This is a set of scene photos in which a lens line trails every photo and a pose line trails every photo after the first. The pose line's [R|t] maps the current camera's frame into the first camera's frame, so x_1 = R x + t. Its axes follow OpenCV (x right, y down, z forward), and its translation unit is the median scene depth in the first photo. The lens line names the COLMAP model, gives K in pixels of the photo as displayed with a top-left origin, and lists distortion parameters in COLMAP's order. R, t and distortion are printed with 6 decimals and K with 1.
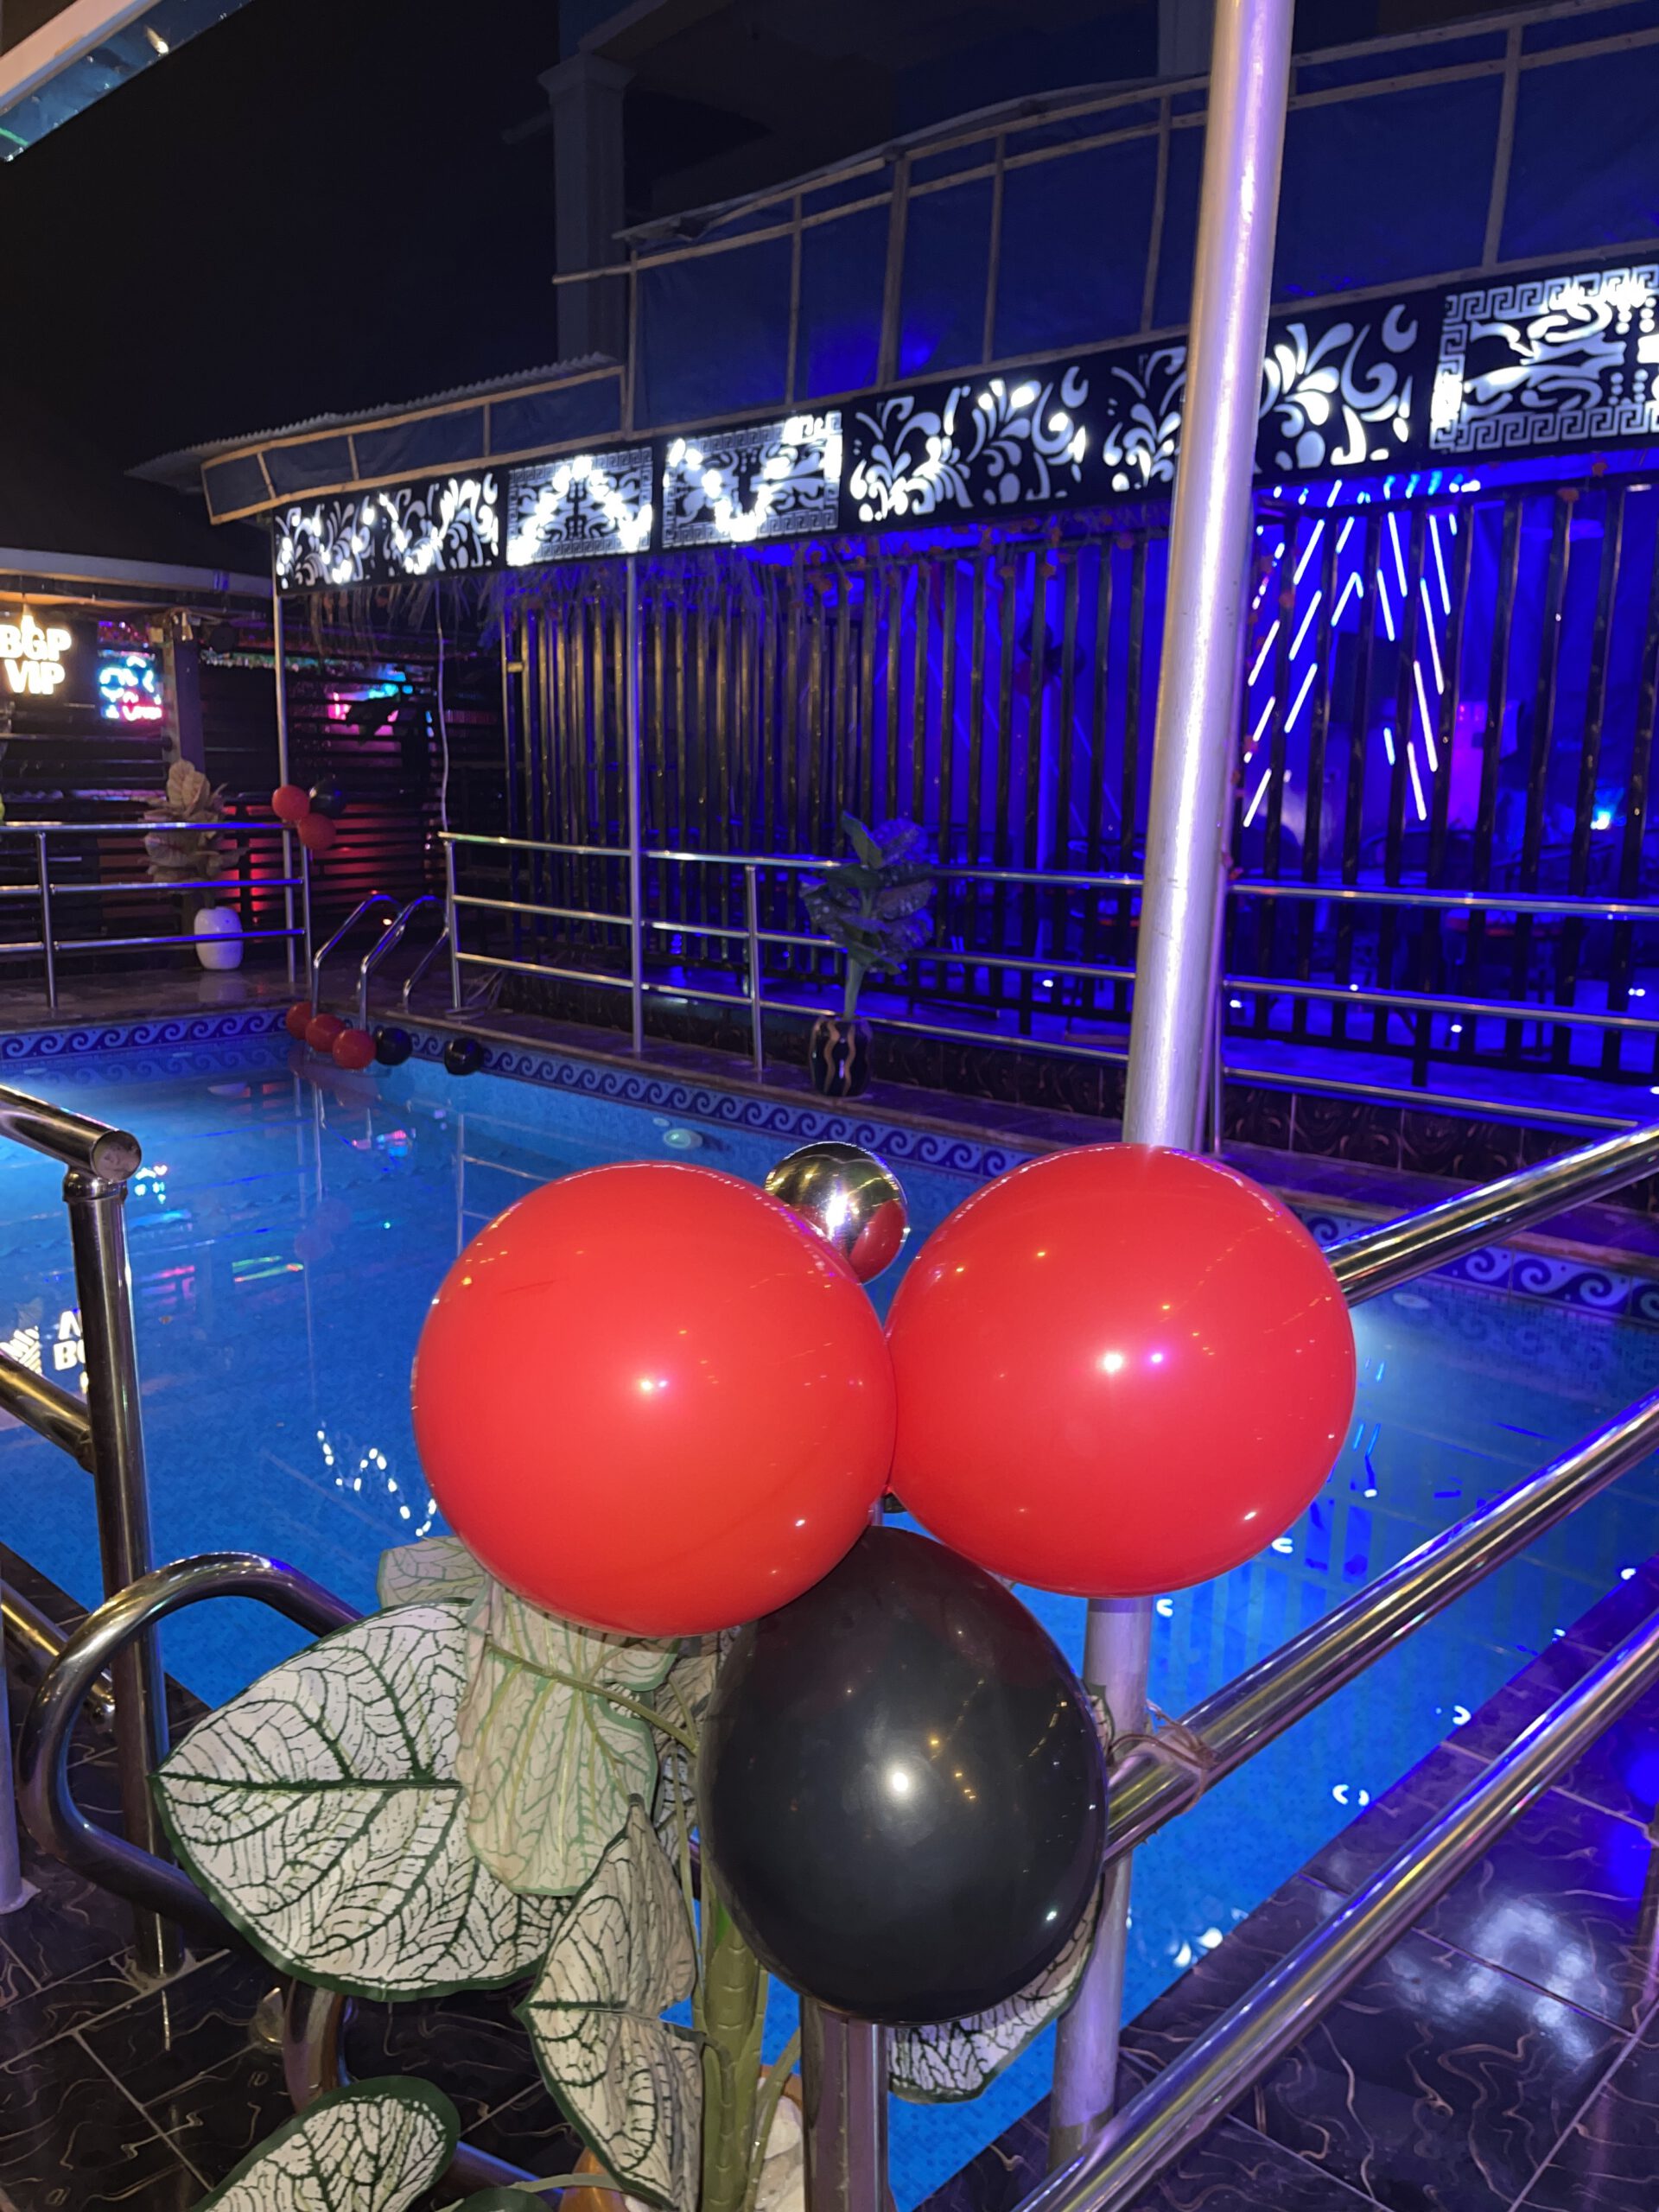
lens RADIAL K [[1709.1, 0, 830.1], [0, 1709.1, 1103.2], [0, 0, 1]] dist [0.003746, -0.020217]
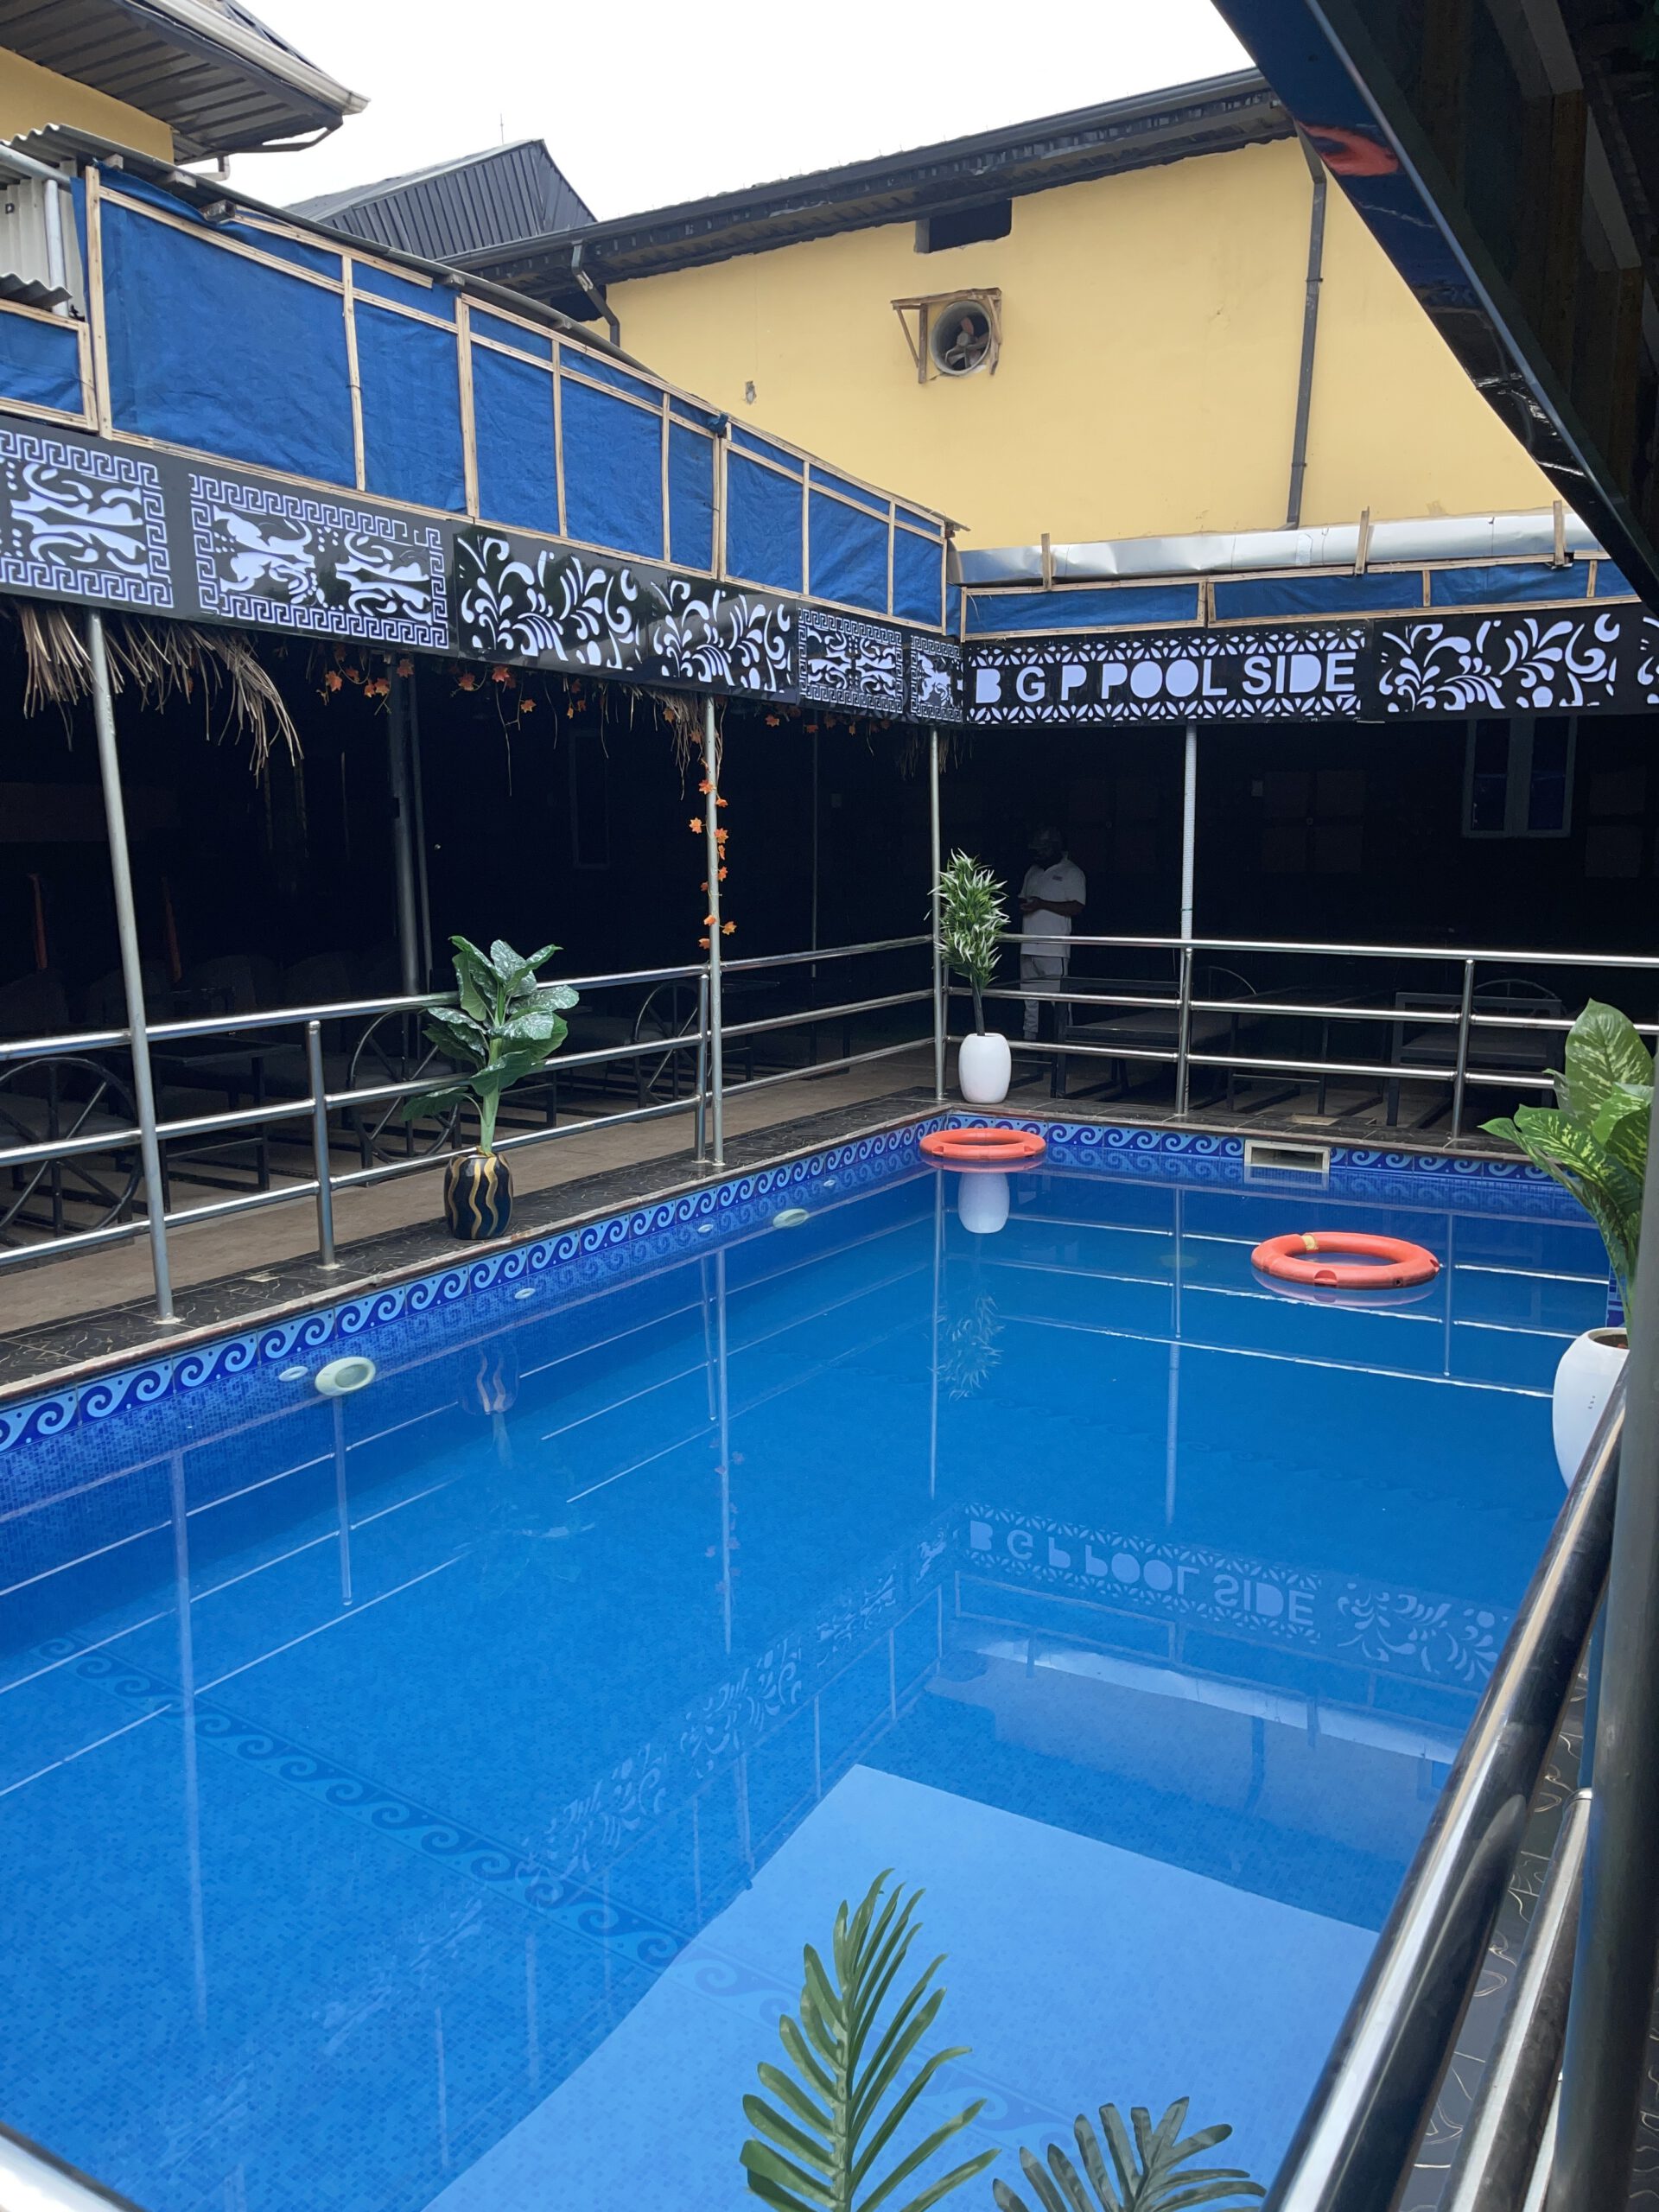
lens RADIAL K [[1709.1, 0, 834.8], [0, 1709.1, 1116.2], [0, 0, 1]] dist [0.003746, -0.020217]
pose [[-0.237564, -0.152714, 0.959292, -1.081507], [0.198684, 0.959047, 0.201877, -0.251984], [-0.950836, 0.238555, -0.197493, 1.120572]]
